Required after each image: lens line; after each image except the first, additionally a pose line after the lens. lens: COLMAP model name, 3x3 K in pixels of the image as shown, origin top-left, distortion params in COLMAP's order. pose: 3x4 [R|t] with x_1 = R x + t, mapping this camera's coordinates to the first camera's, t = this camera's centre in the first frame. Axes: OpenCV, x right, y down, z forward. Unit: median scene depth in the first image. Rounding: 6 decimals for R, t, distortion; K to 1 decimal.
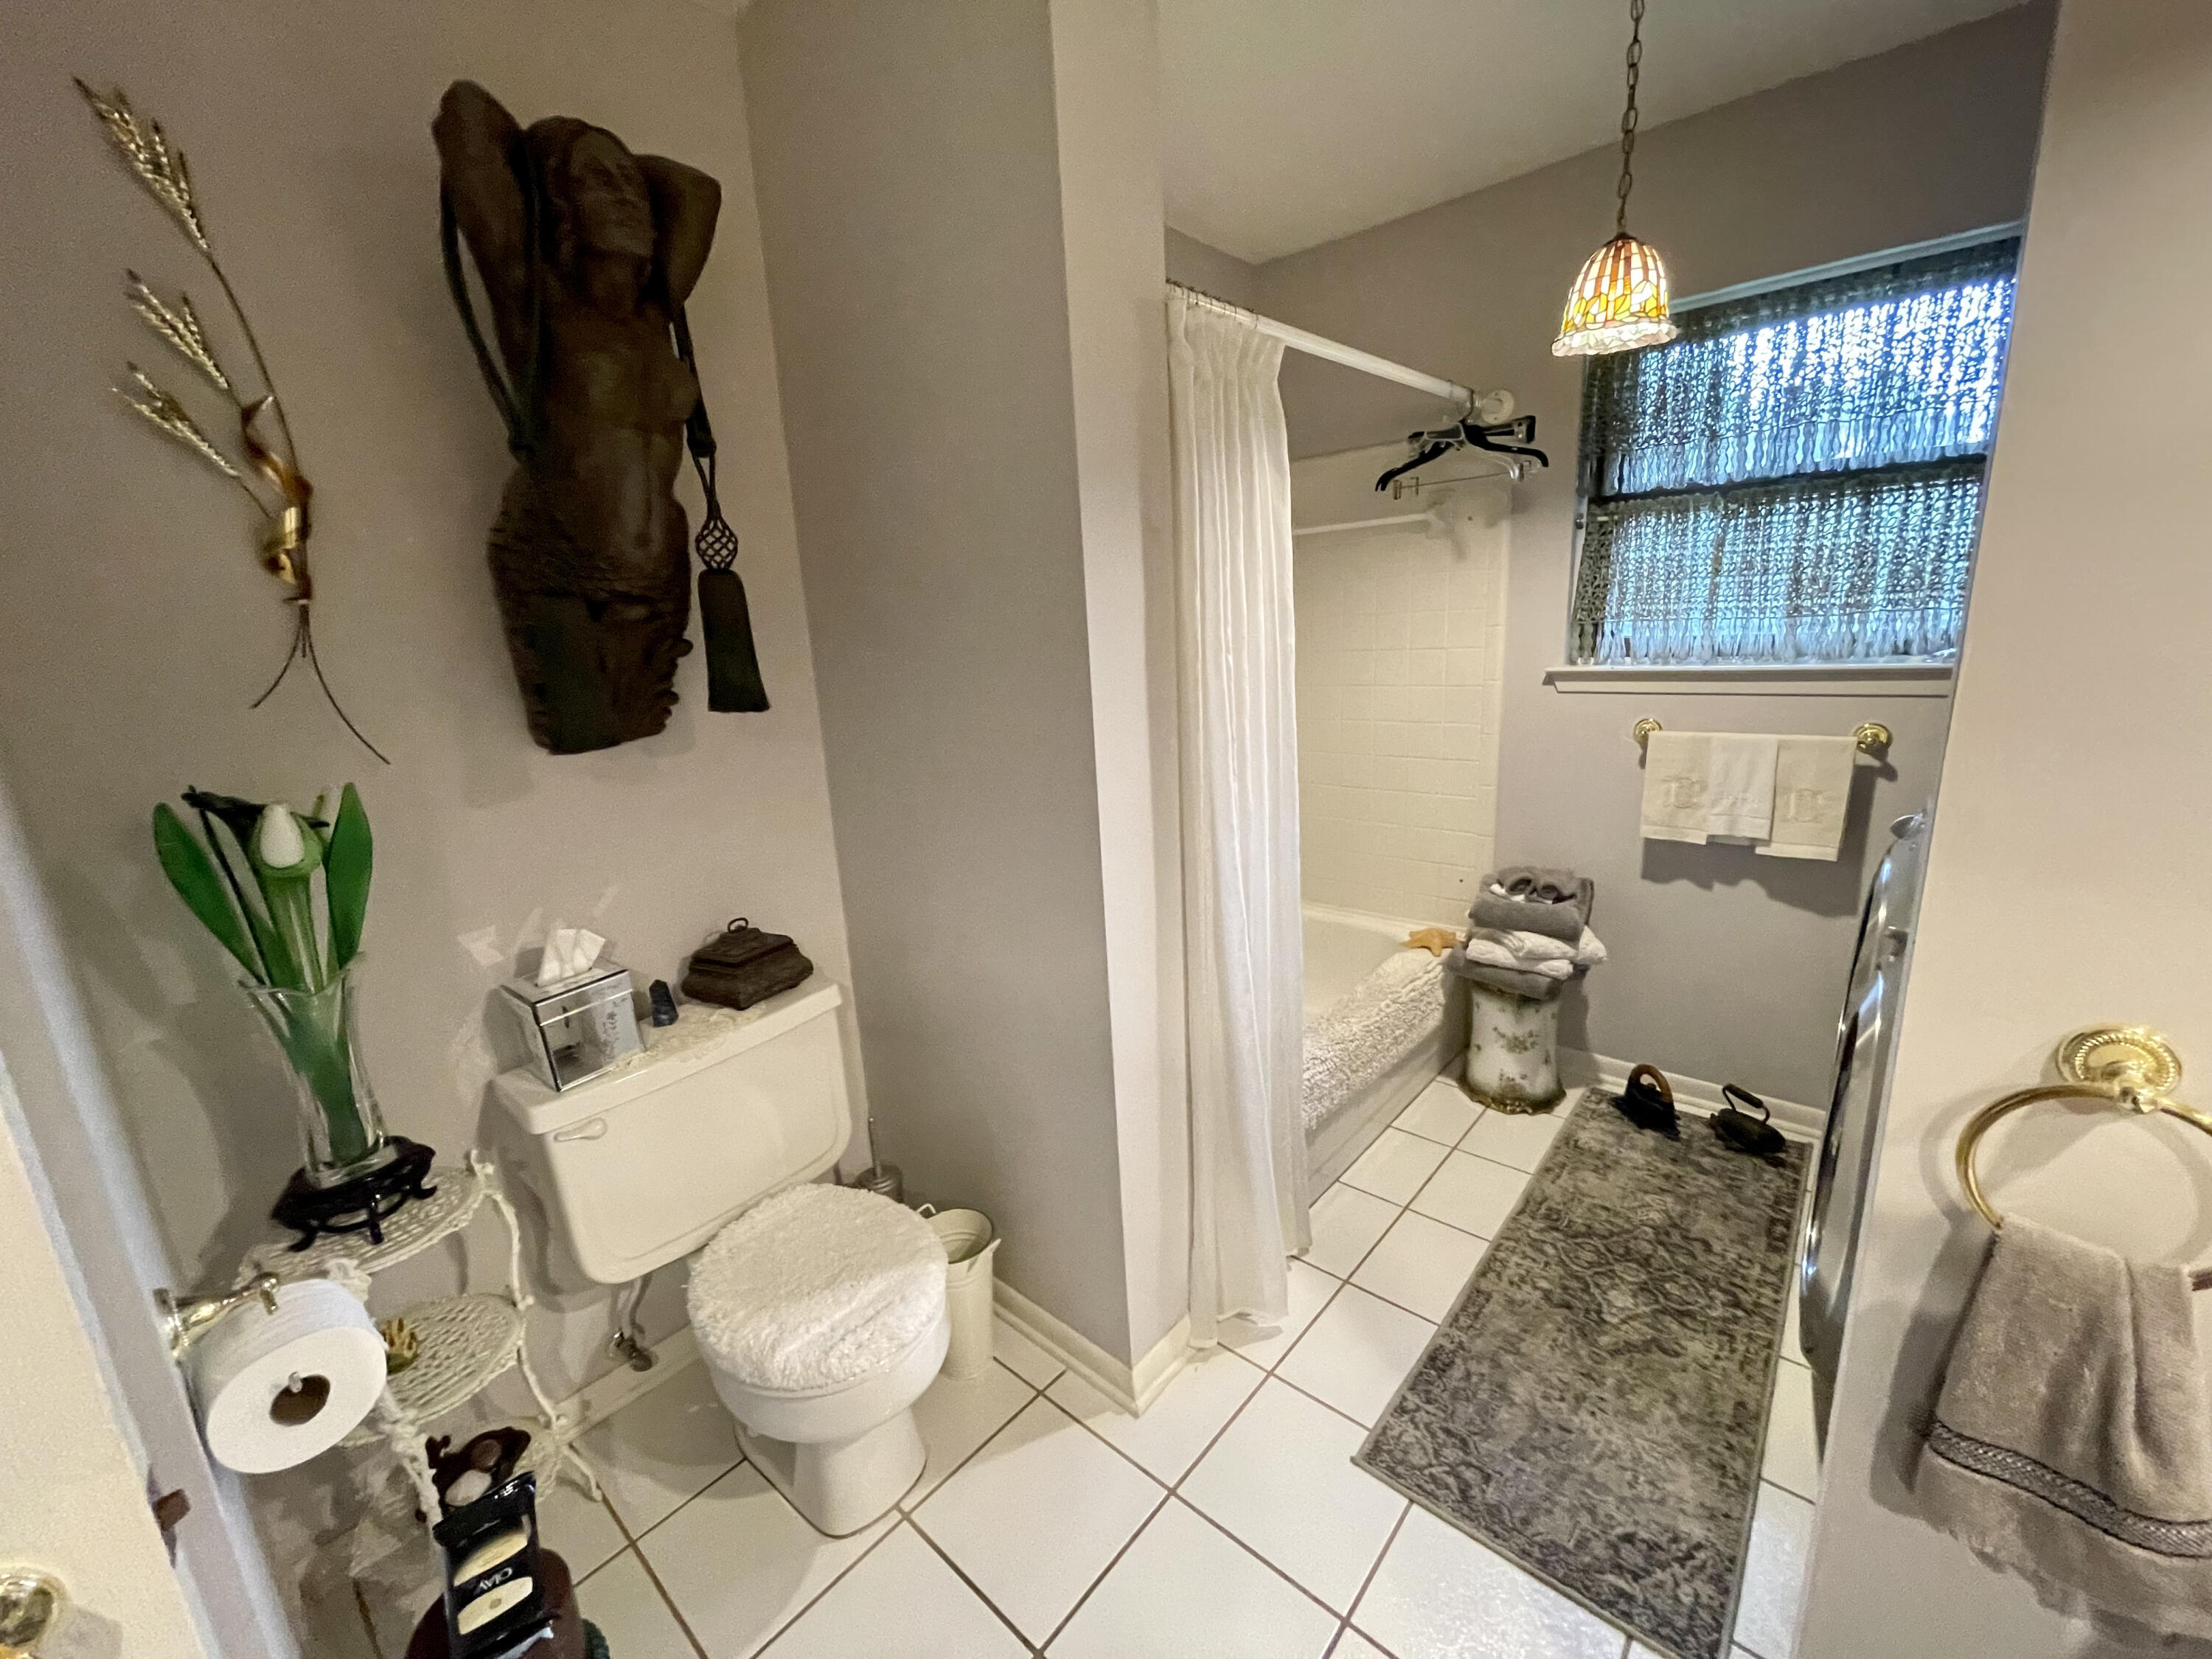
lens RADIAL K [[889.2, 0, 1106.8], [0, 889.2, 830.6], [0, 0, 1]] dist [-0.001729, -0.000586]
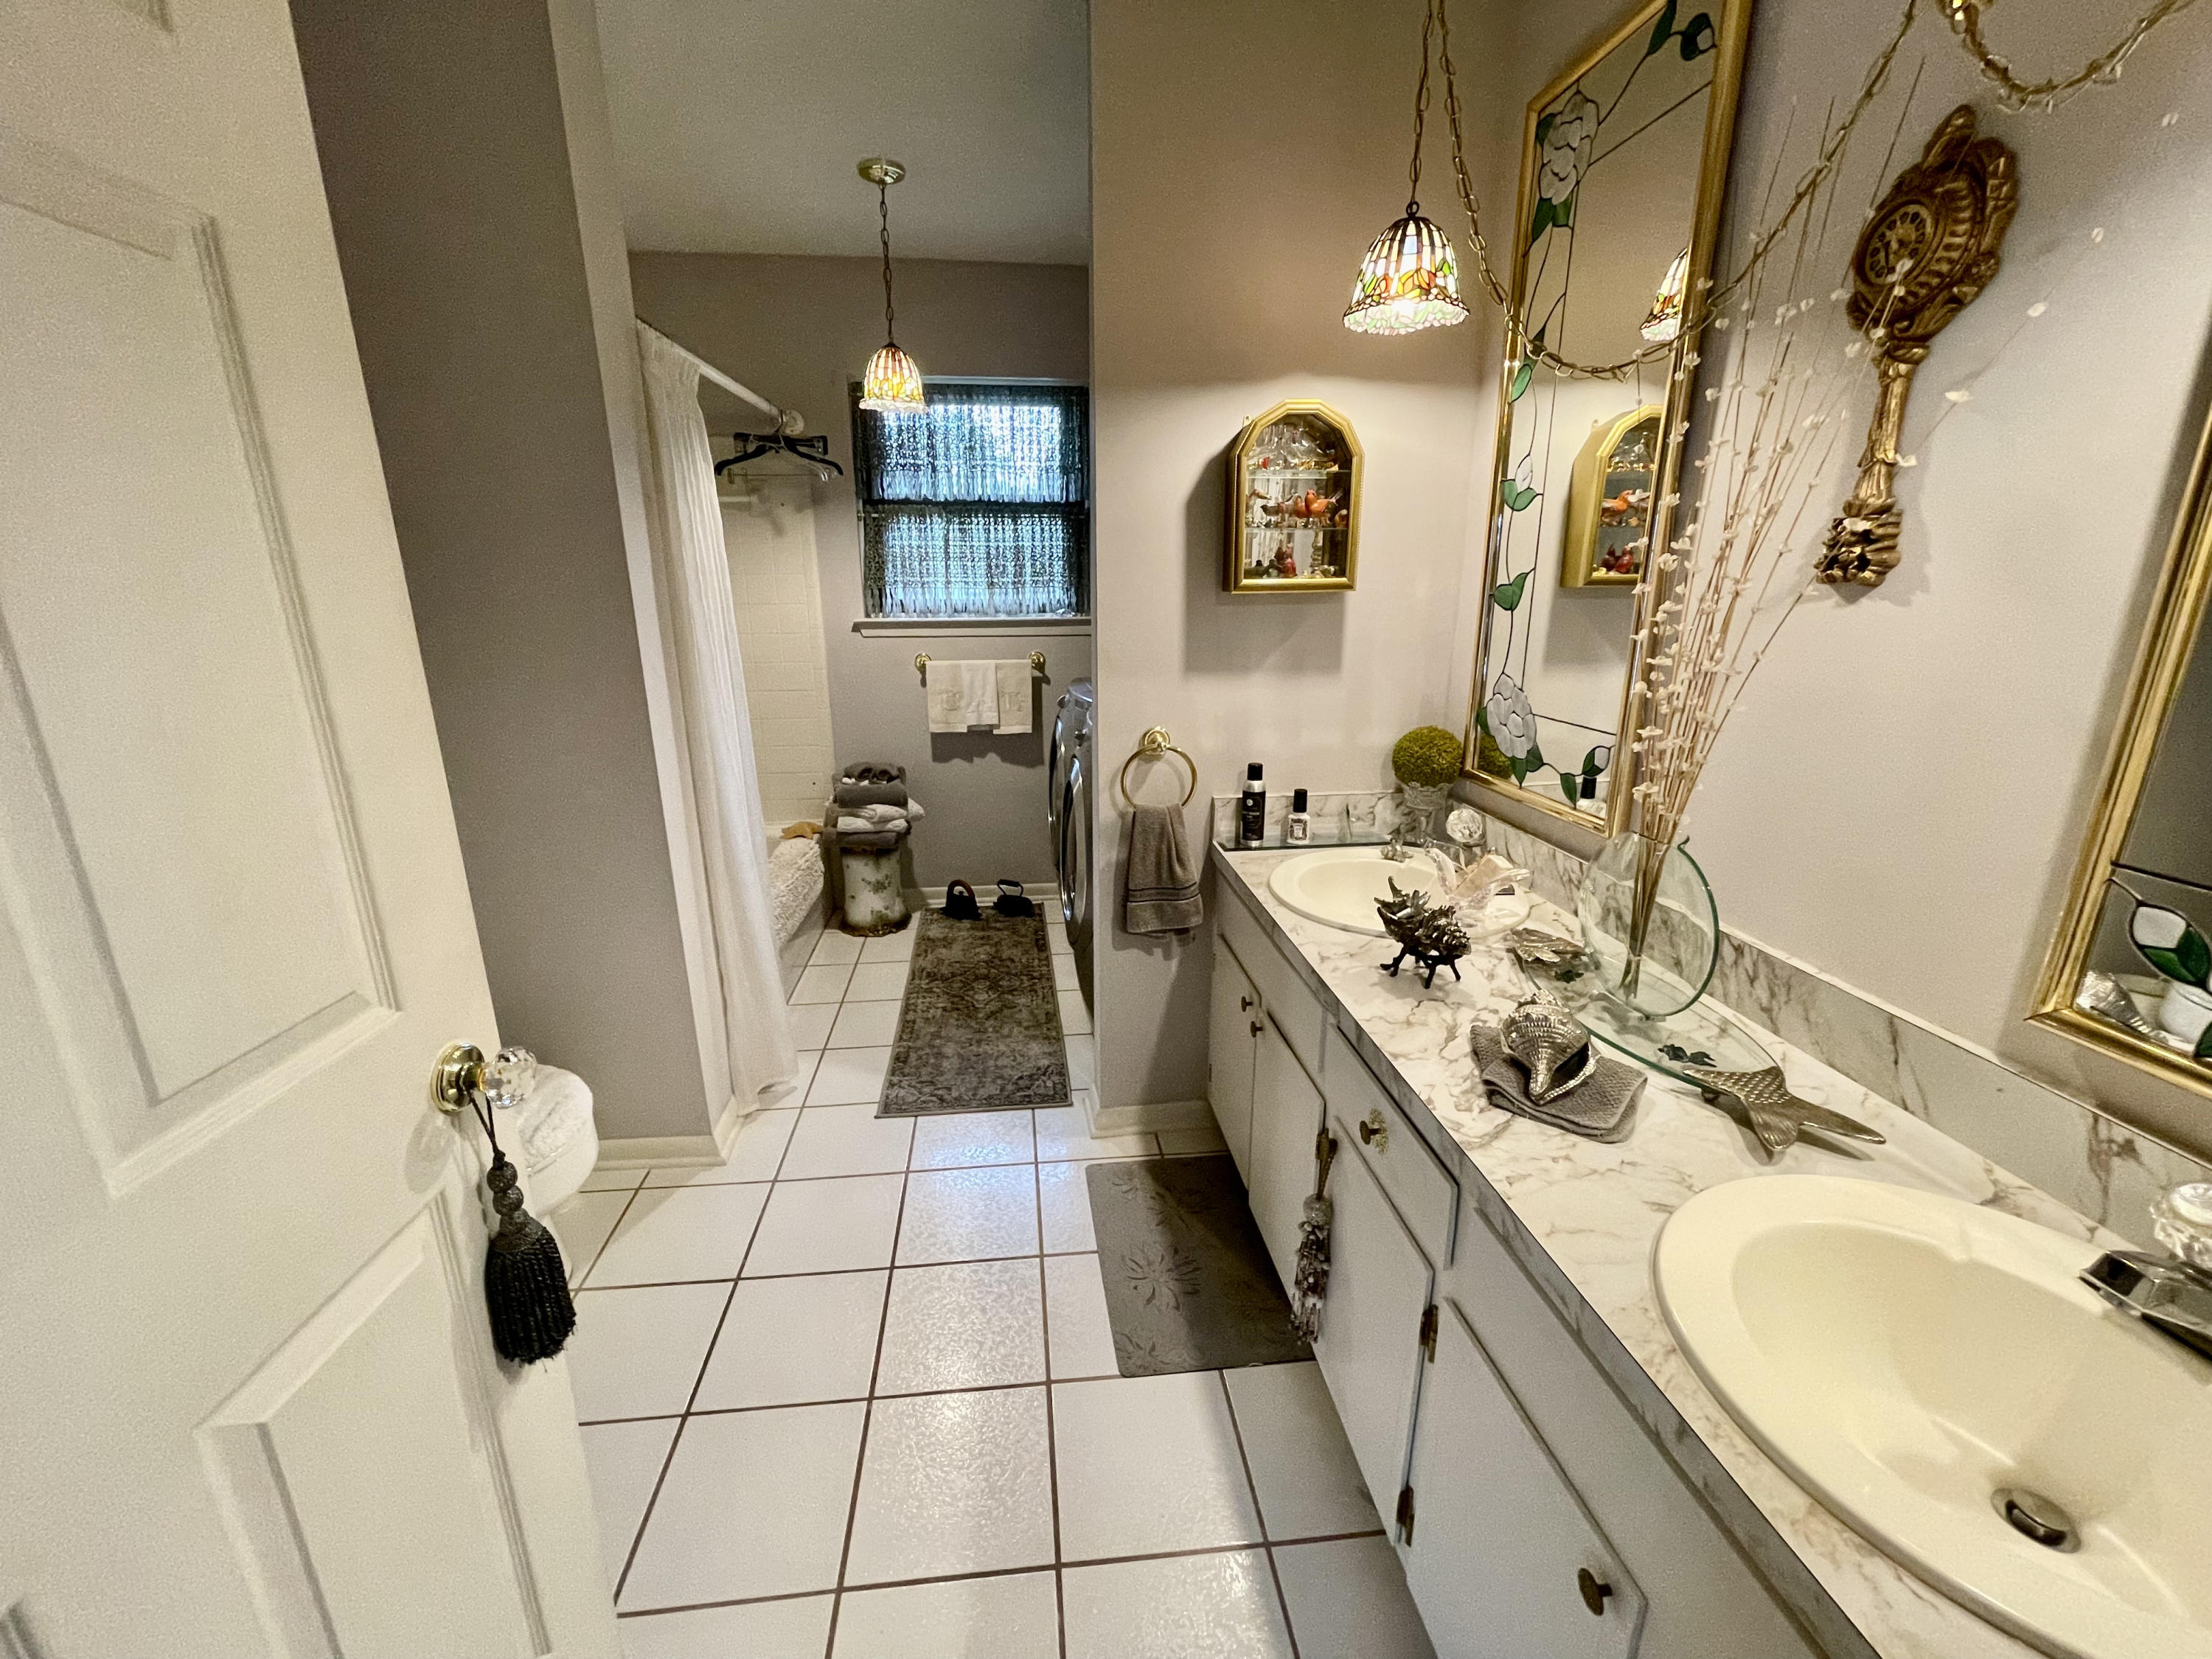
lens RADIAL K [[889.2, 0, 1103.0], [0, 889.2, 822.4], [0, 0, 1]] dist [-0.001729, -0.000586]
pose [[0.674985, -0.150458, 0.722328, -0.332956], [0.136774, 0.987535, 0.077891, 0.086064], [-0.725043, 0.046220, 0.687150, -0.256256]]
